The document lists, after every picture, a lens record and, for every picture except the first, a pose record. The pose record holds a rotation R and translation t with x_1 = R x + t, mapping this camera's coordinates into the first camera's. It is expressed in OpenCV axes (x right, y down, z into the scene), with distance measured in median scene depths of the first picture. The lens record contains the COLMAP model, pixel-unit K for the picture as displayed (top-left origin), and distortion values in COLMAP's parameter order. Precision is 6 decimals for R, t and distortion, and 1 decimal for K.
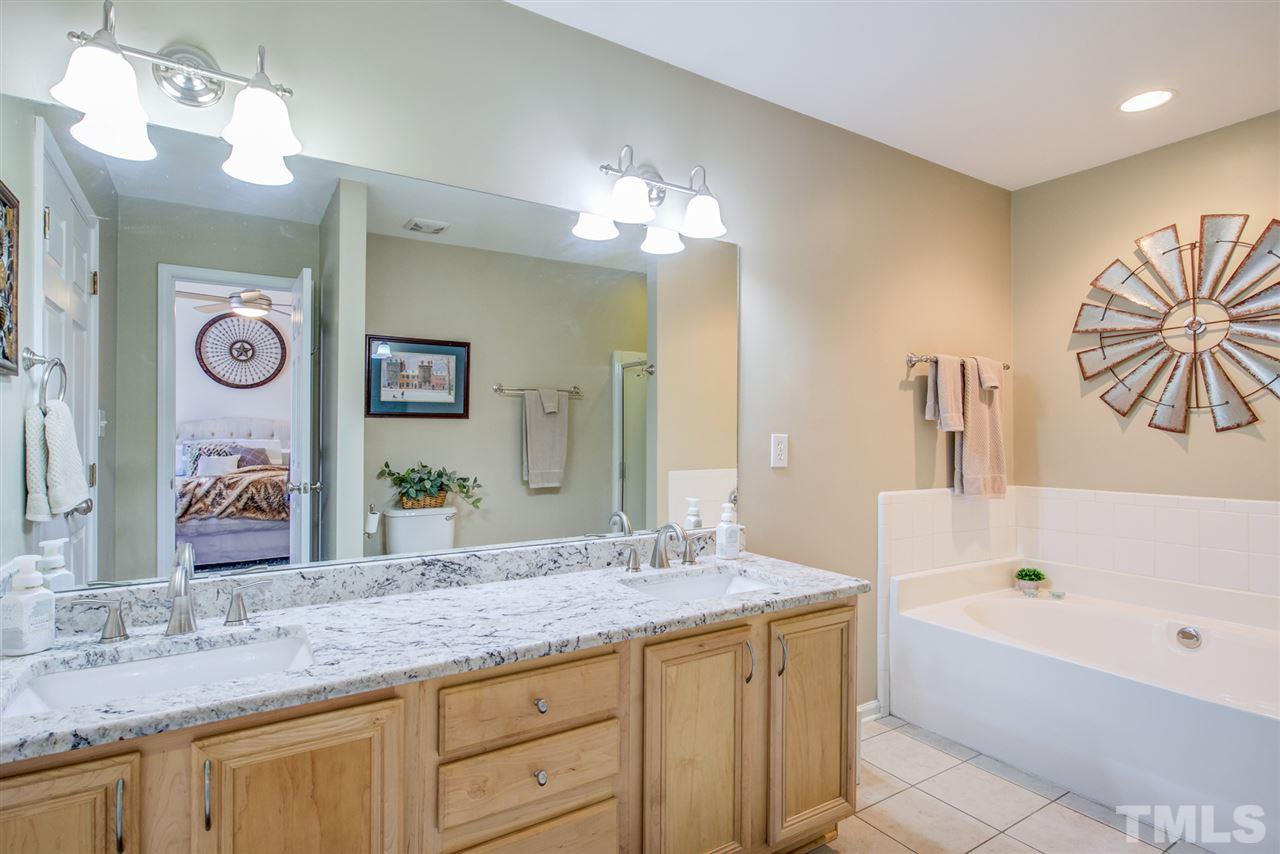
lens RADIAL K [[638.2, 0, 638.1], [0, 638.2, 437.4], [0, 0, 1]] dist [-0.007930, 0.000939]
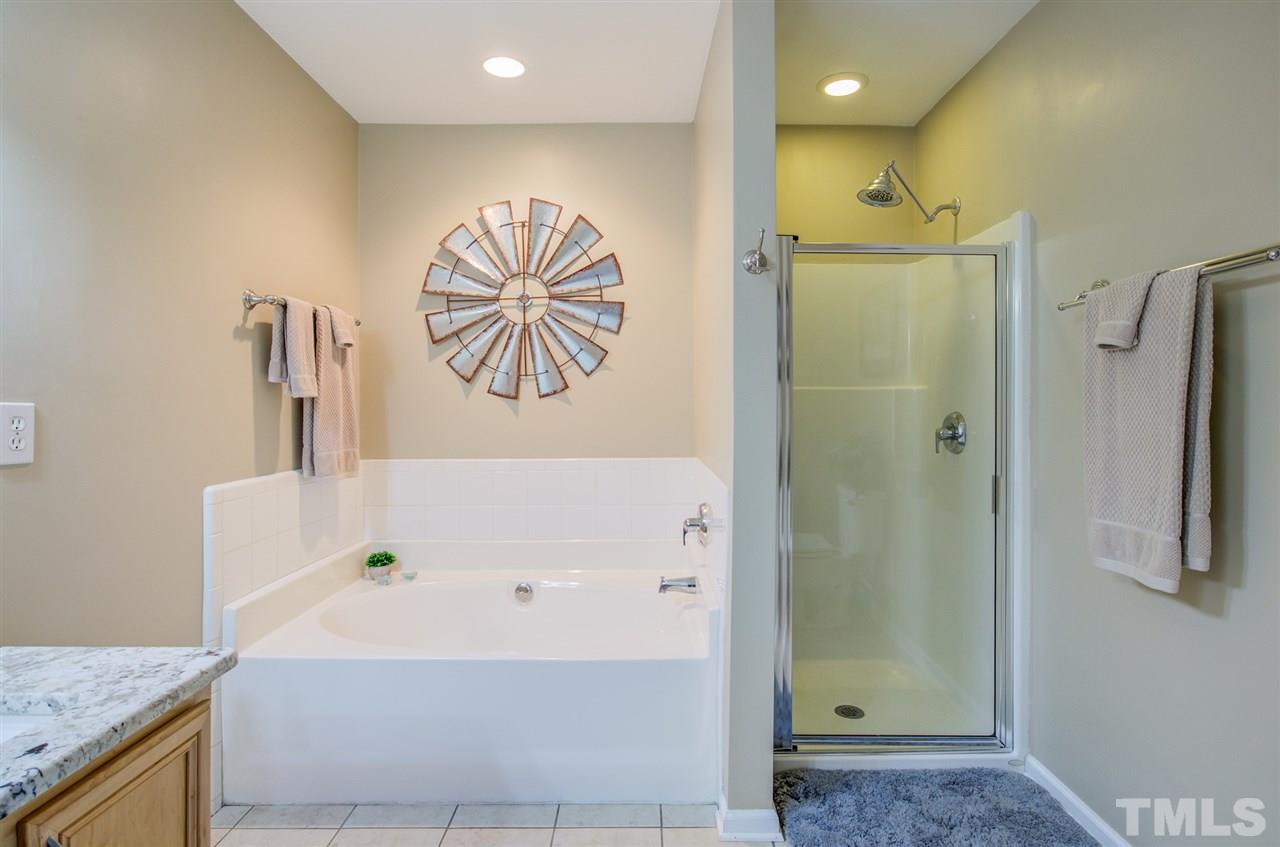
lens RADIAL K [[662.2, 0, 635.0], [0, 662.2, 394.5], [0, 0, 1]] dist [-0.018301, 0.005221]
pose [[0.533065, 0.002993, 0.846069, 0.029534], [0.010184, 0.999899, -0.009954, -0.001243], [-0.846013, 0.013923, 0.532981, 0.237944]]
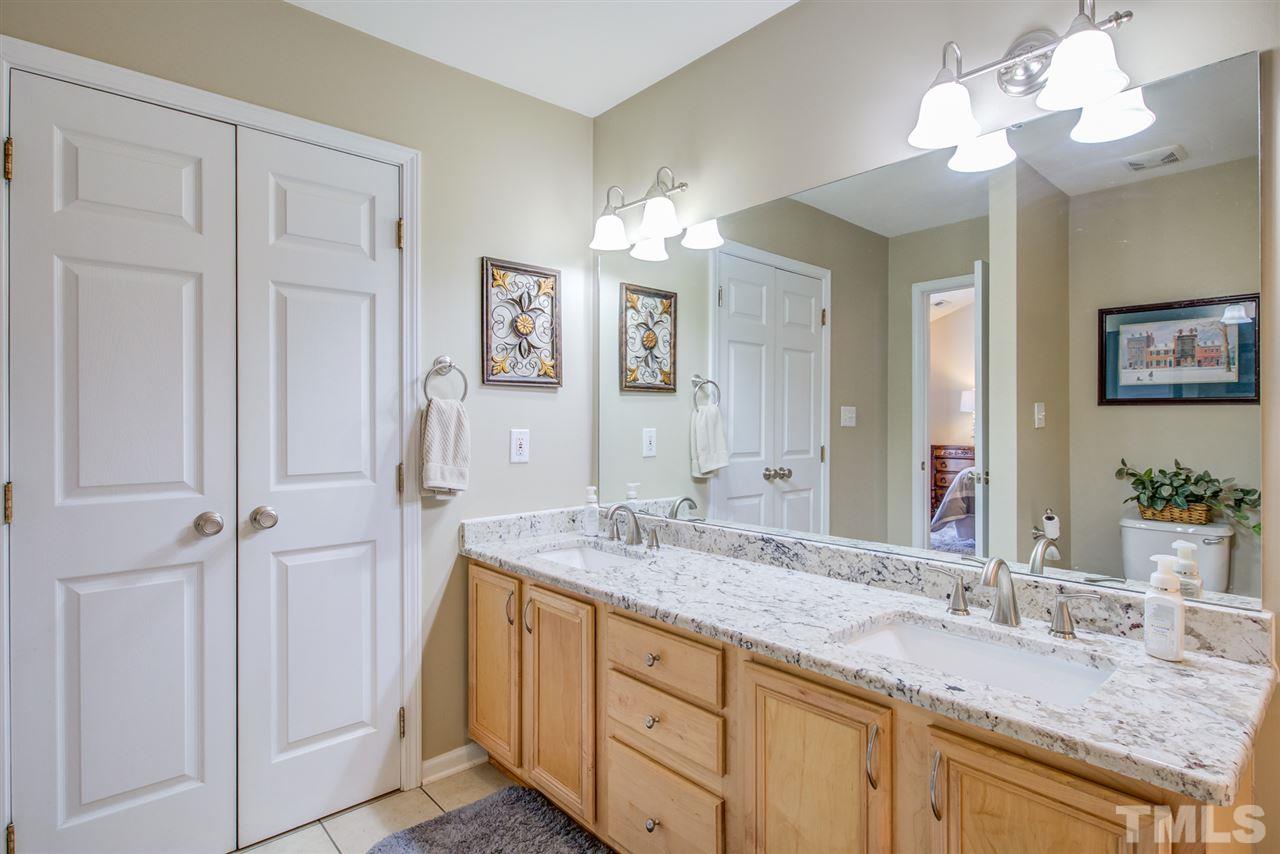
lens RADIAL K [[638.2, 0, 637.6], [0, 638.2, 421.2], [0, 0, 1]] dist [-0.007930, 0.000939]
pose [[0.183607, 0.000589, -0.983000, 0.478562], [-0.007817, 0.999969, -0.000861, -0.007599], [0.982969, 0.007842, 0.183606, 0.362997]]
